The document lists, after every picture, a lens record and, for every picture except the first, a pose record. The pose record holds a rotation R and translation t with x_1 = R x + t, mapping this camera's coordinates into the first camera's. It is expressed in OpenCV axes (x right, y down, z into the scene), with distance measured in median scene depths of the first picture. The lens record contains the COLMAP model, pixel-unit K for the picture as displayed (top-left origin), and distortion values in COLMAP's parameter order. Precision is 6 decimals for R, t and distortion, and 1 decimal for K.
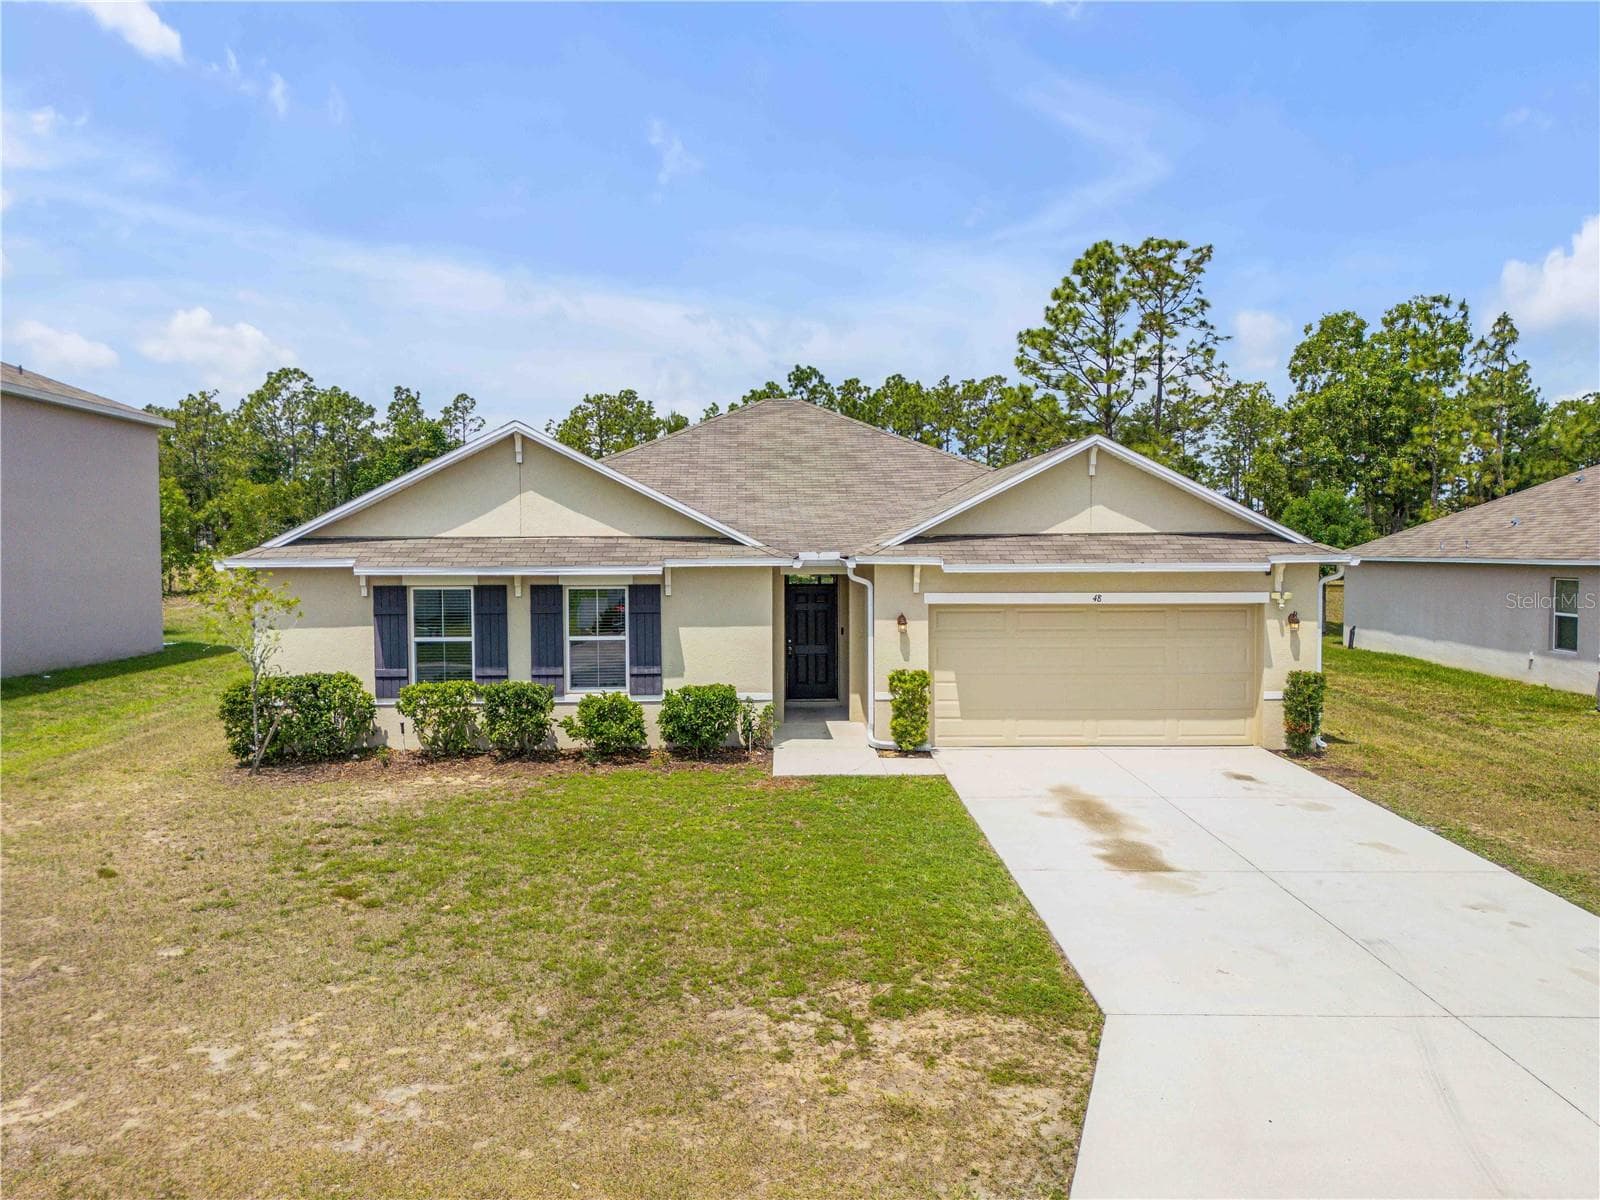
lens RADIAL K [[1135.4, 0, 792.2], [0, 1135.4, 613.7], [0, 0, 1]] dist [0.043358, -0.023545]
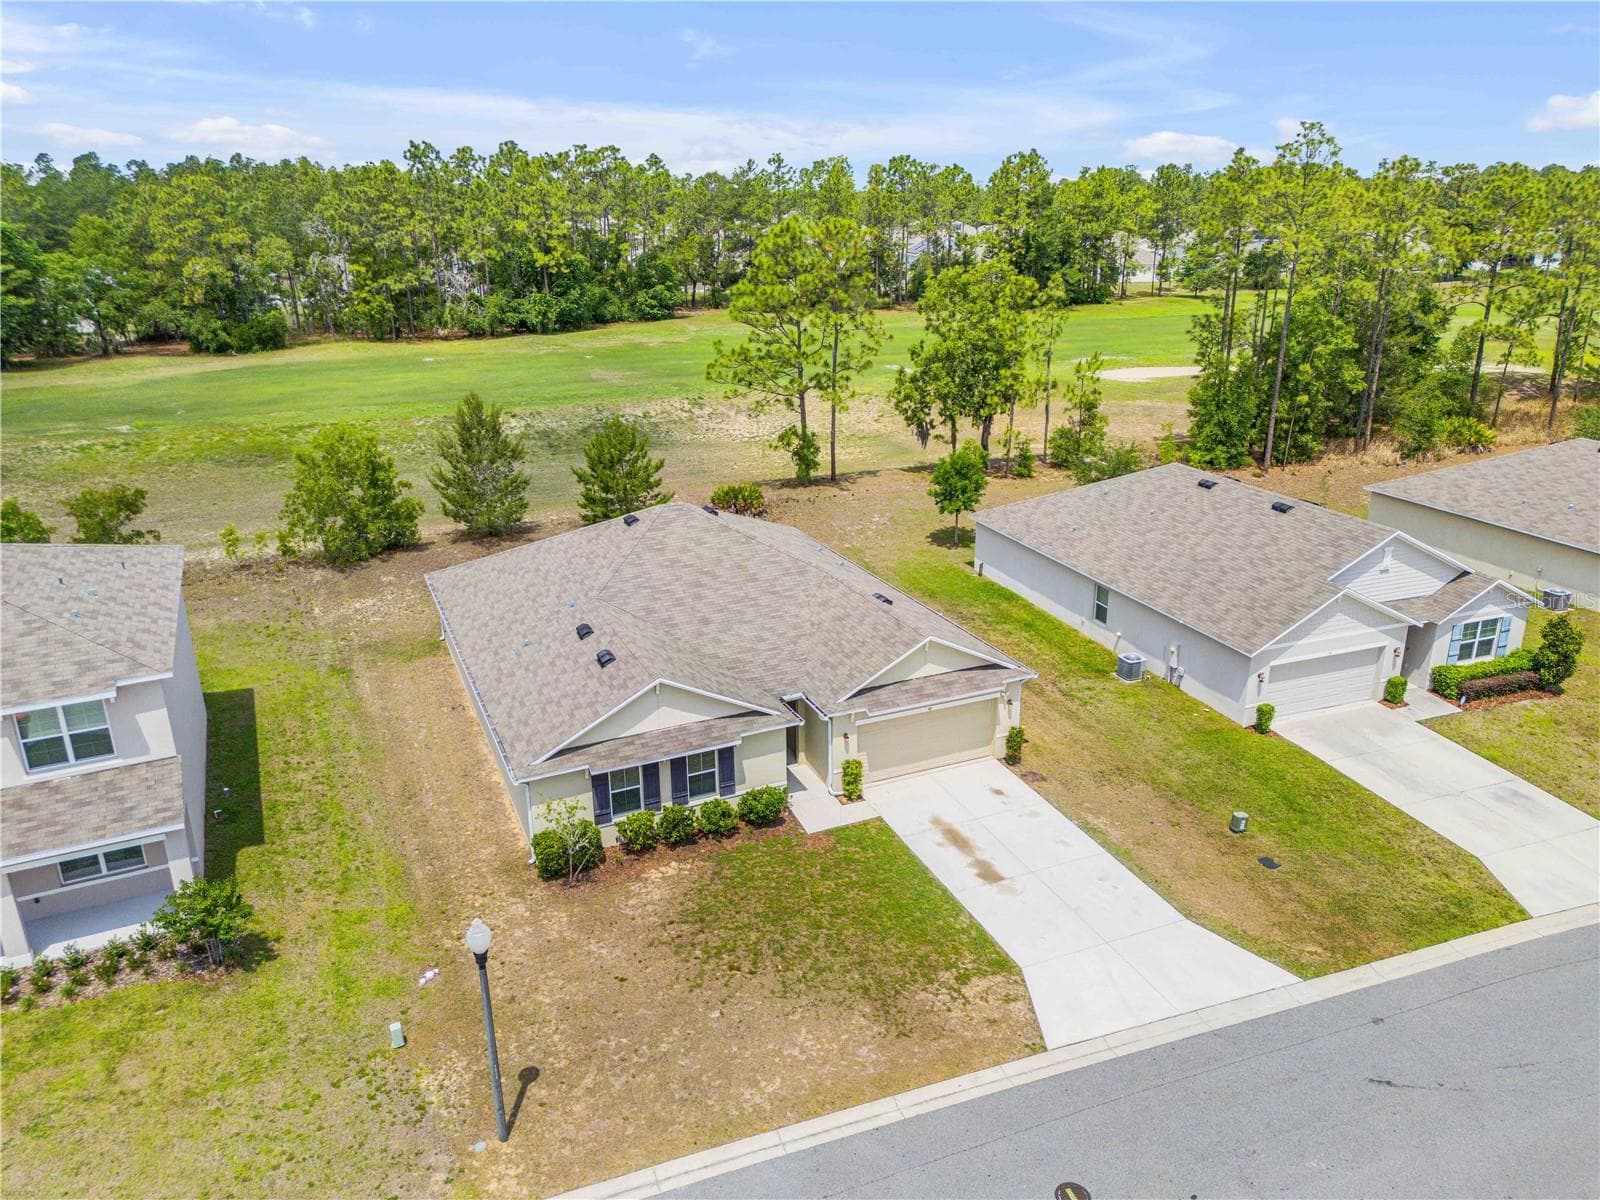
lens RADIAL K [[1135.4, 0, 803.1], [0, 1135.4, 603.7], [0, 0, 1]] dist [0.043358, -0.023545]
pose [[0.924874, -0.134549, 0.355675, -0.661496], [0.031134, 0.958965, 0.281810, -0.794001], [-0.378997, -0.249565, 0.891111, -0.716995]]
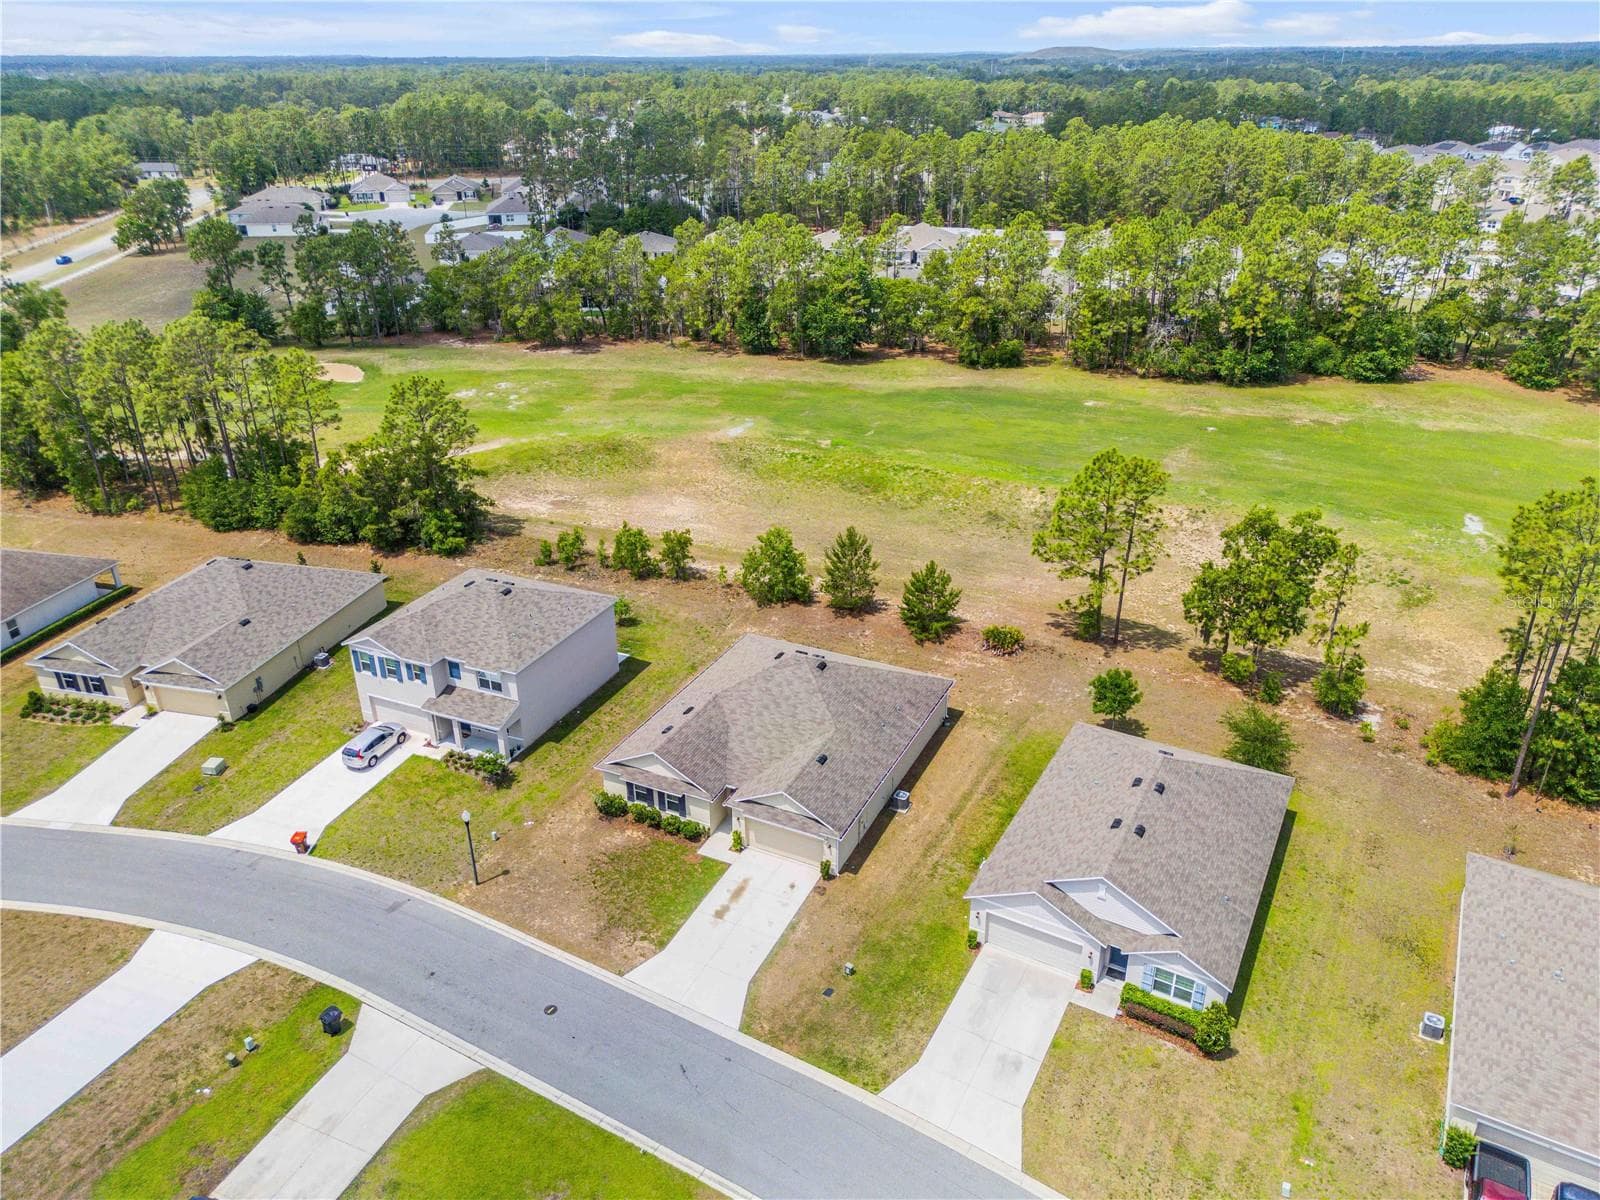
lens RADIAL K [[1135.4, 0, 799.5], [0, 1135.4, 593.7], [0, 0, 1]] dist [0.043358, -0.023545]
pose [[0.885059, 0.197500, -0.421503, 1.776244], [-0.022531, 0.922640, 0.385004, -2.218758], [0.464934, -0.331255, 0.821040, -1.858895]]
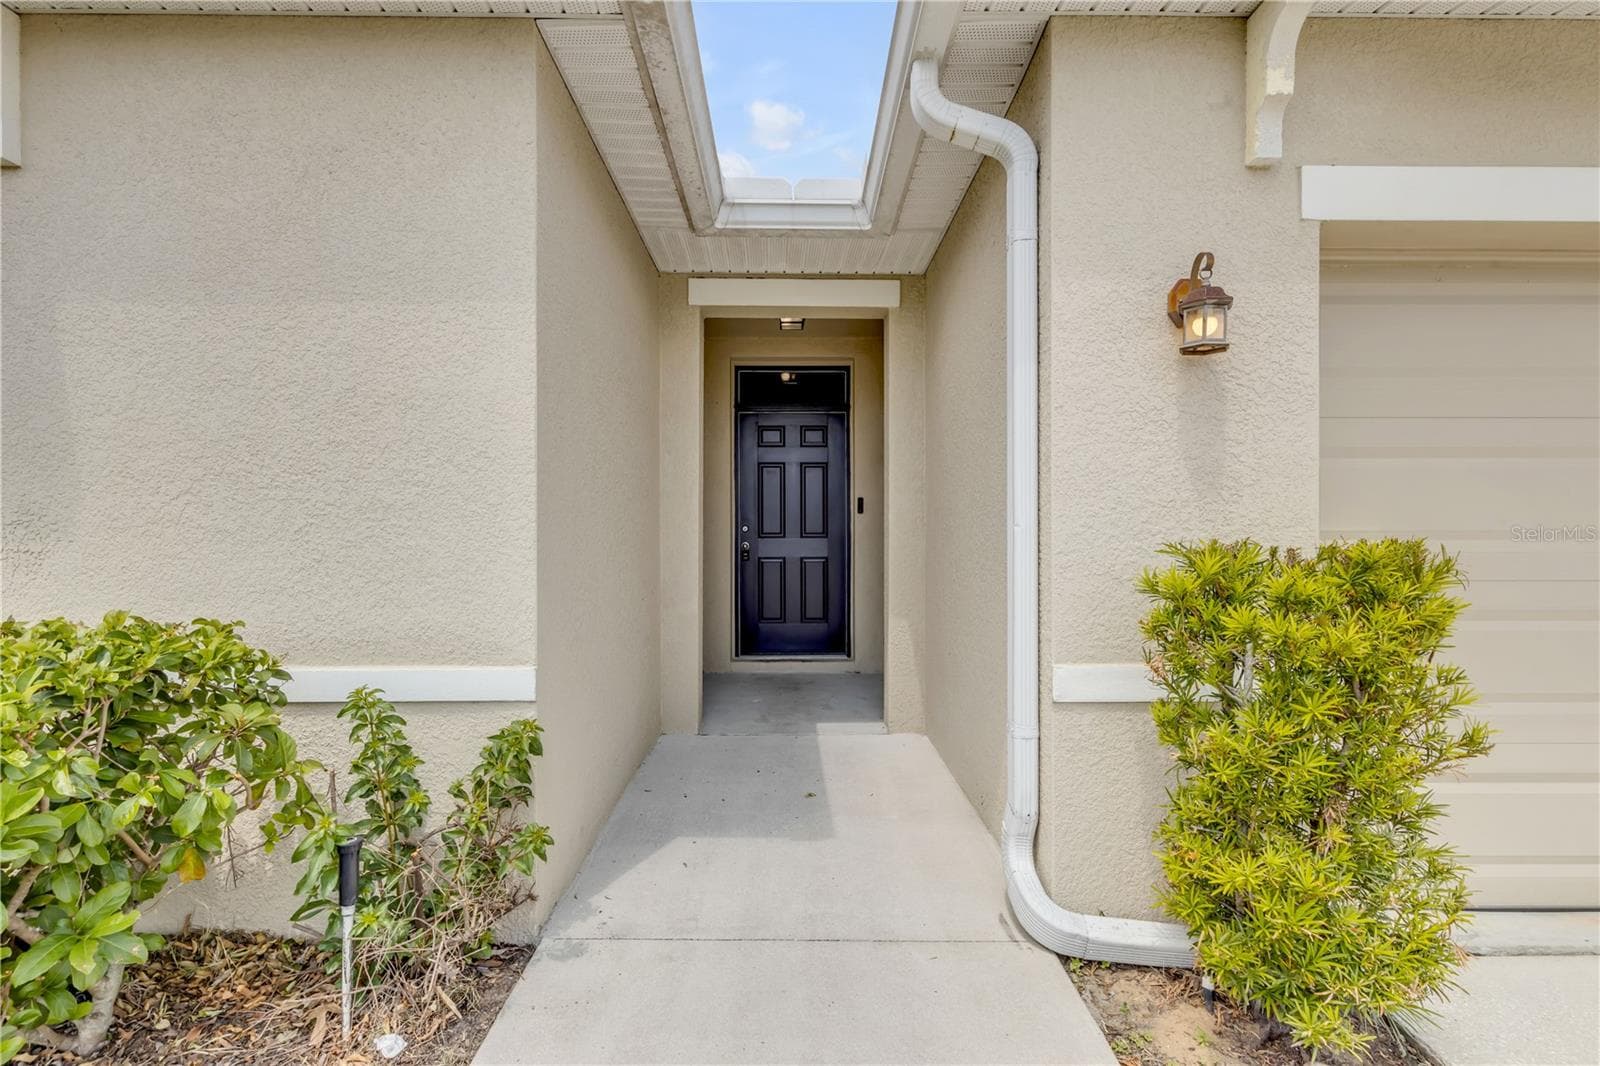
lens RADIAL K [[721.0, 0, 800.8], [0, 721.0, 533.4], [0, 0, 1]] dist [0.004276, -0.000493]
pose [[0.999865, 0.005480, -0.015514, 0.030536], [-0.006453, 0.997968, -0.063392, 0.055233], [0.015136, 0.063483, 0.997868, 0.877036]]
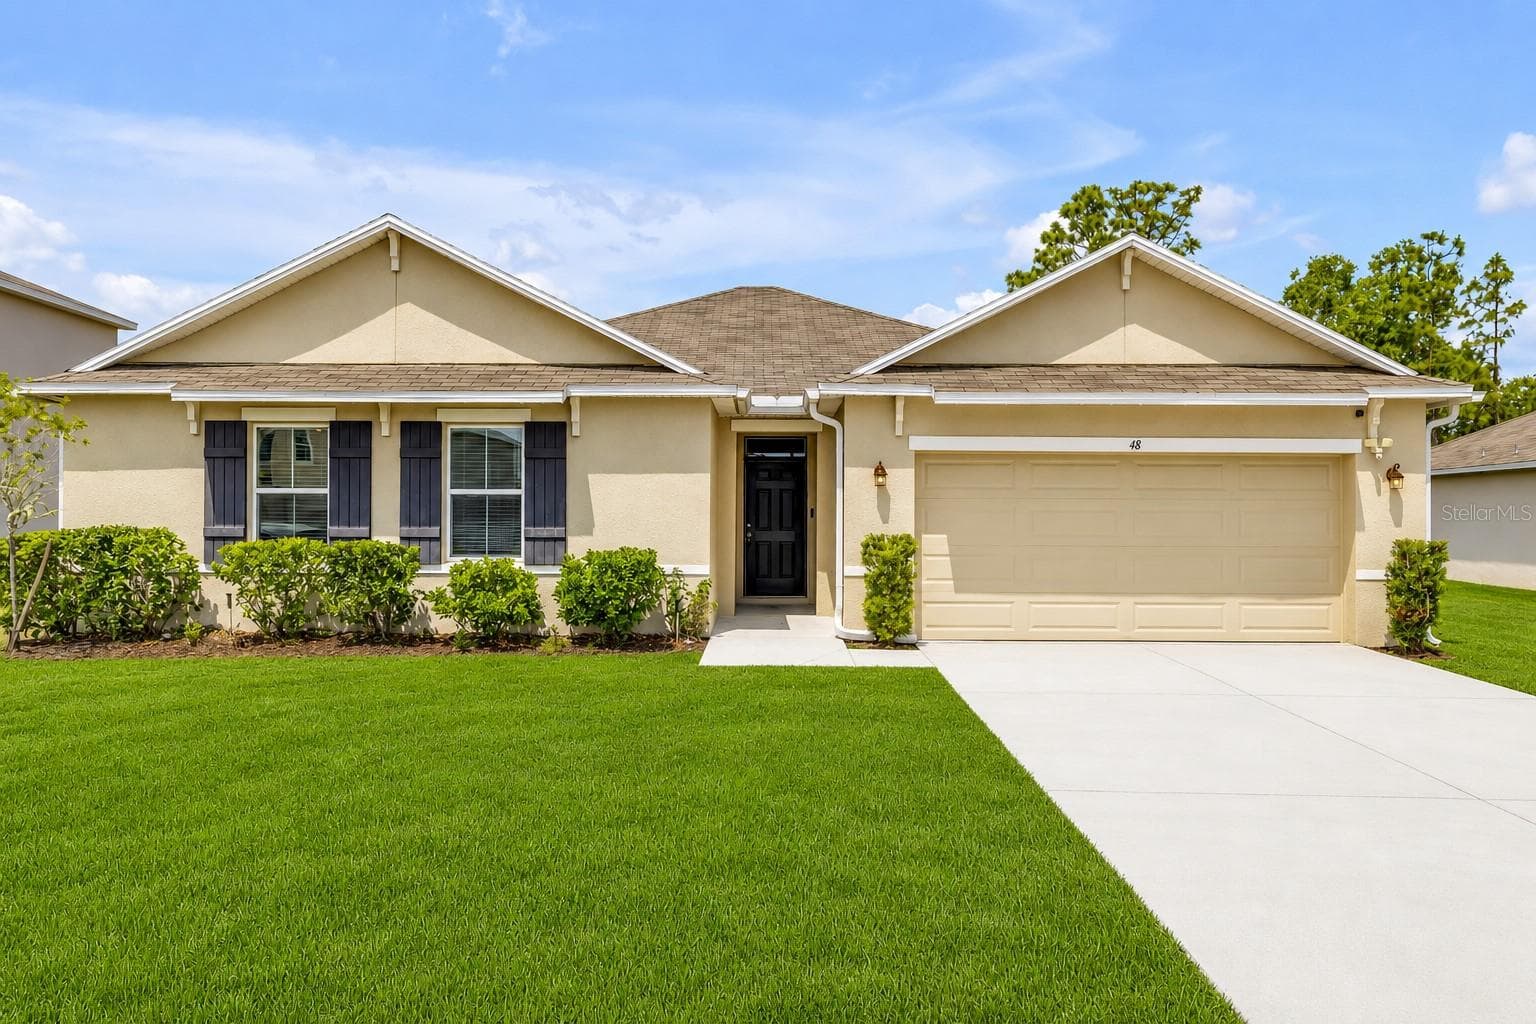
lens RADIAL K [[1012.4, 0, 763.3], [0, 1012.4, 518.9], [0, 0, 1]] dist [-0.012933, 0.021003]
pose [[0.999354, 0.008456, -0.034936, 0.042207], [-0.010653, 0.997946, -0.063168, 0.082146], [0.034330, 0.063499, 0.997391, 0.318011]]
